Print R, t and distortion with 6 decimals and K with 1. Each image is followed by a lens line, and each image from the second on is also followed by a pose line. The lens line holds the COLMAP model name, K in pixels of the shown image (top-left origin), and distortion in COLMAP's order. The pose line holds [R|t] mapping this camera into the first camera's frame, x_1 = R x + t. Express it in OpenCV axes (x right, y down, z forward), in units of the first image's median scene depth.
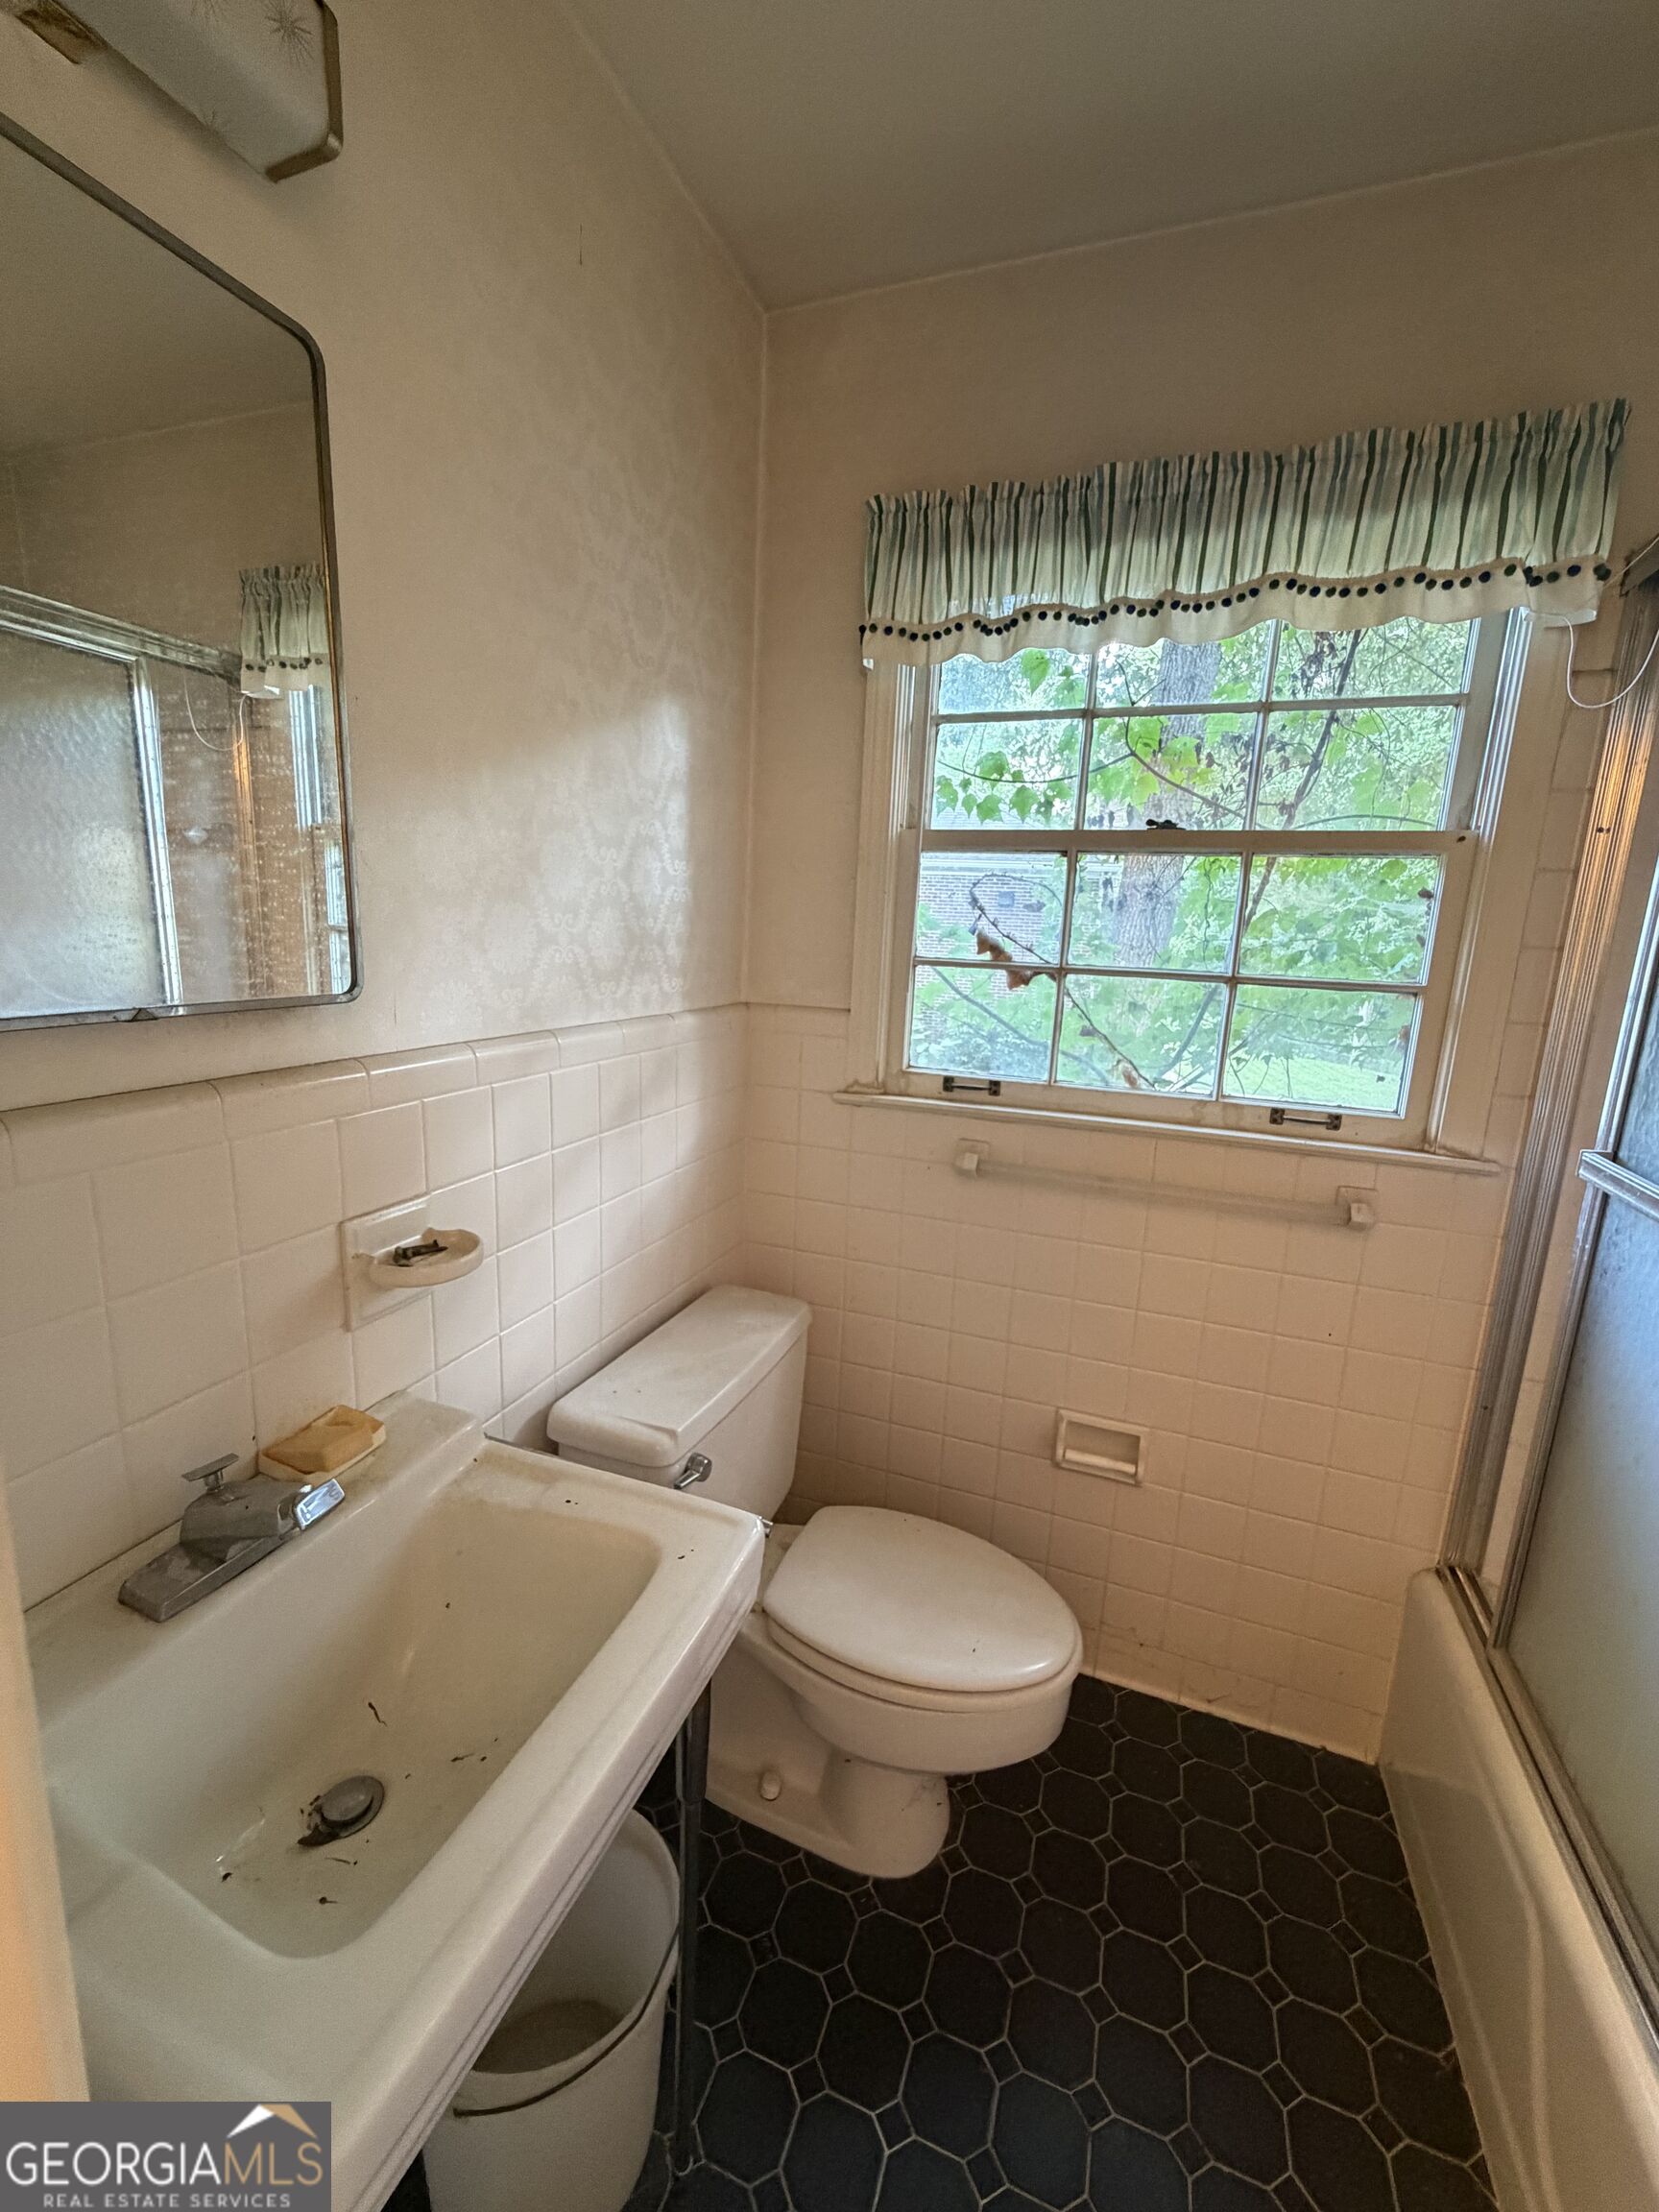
lens RADIAL K [[895.3, 0, 837.3], [0, 895.3, 1099.2], [0, 0, 1]] dist [0.001836, 0.000234]
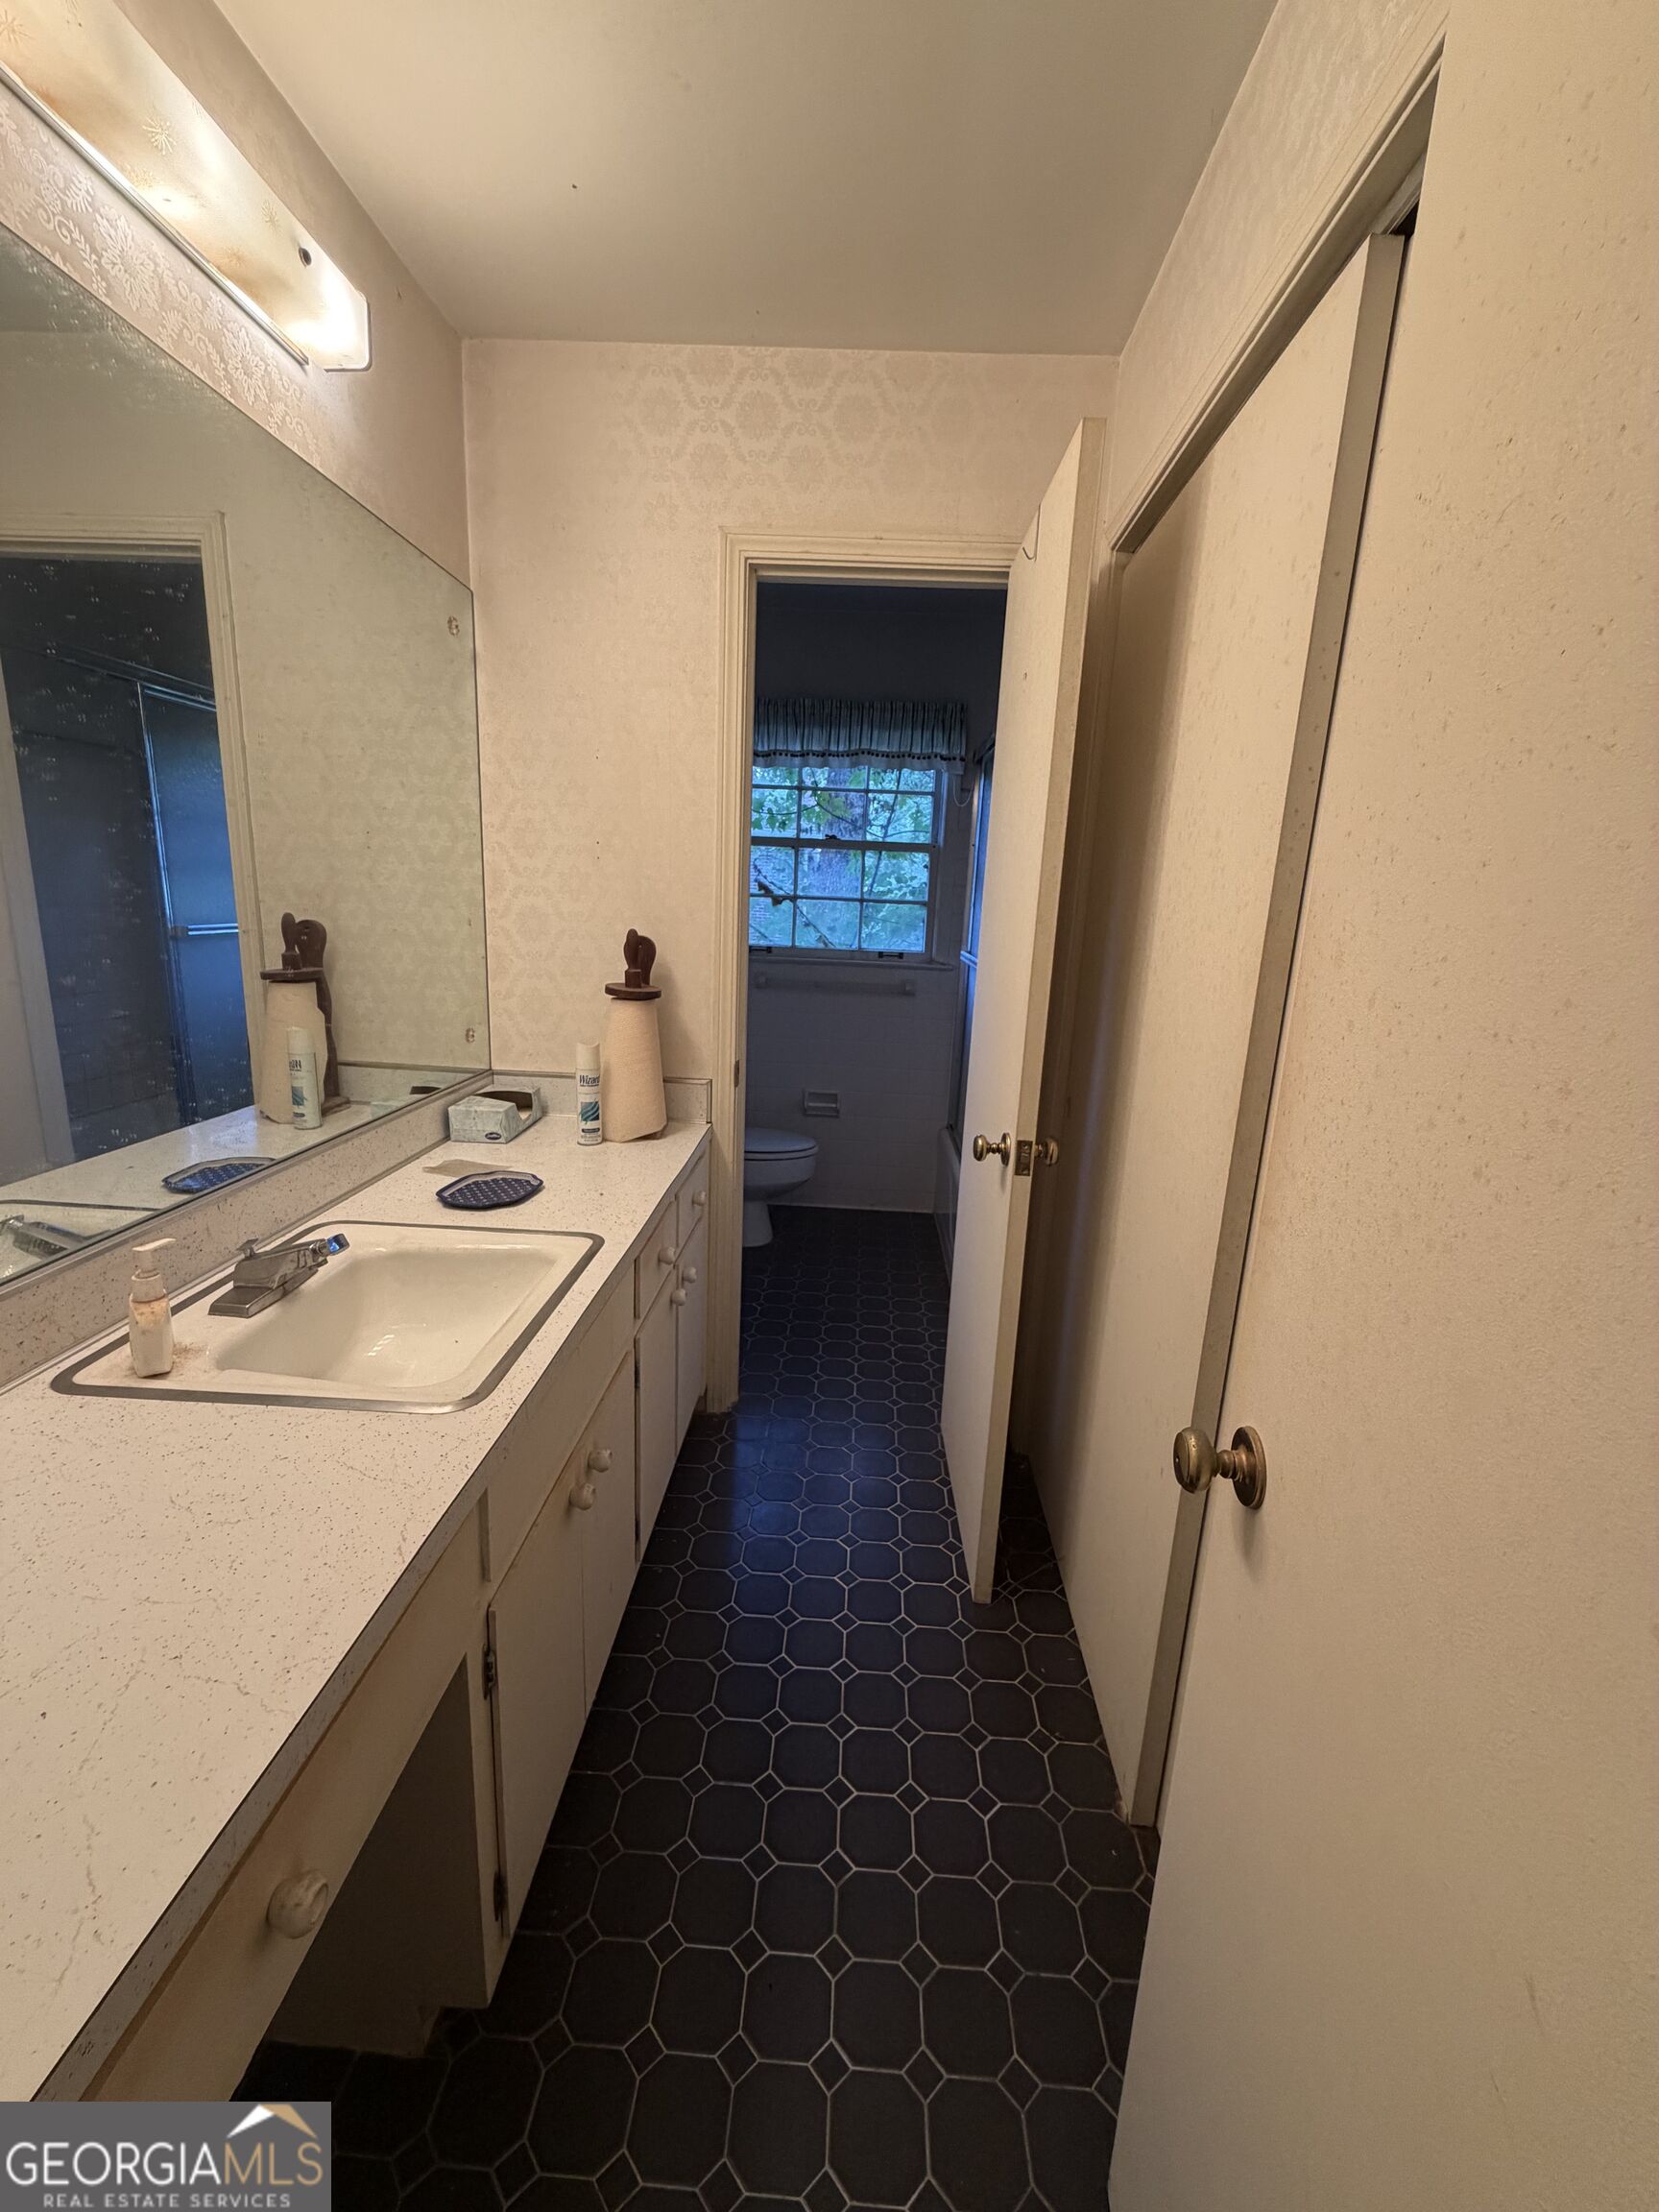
lens RADIAL K [[895.3, 0, 835.4], [0, 895.3, 1096.6], [0, 0, 1]] dist [0.001836, 0.000234]
pose [[0.954913, -0.065973, 0.289464, -0.385324], [0.054149, 0.997346, 0.048676, 0.285682], [-0.291907, -0.030807, 0.955950, -1.376951]]
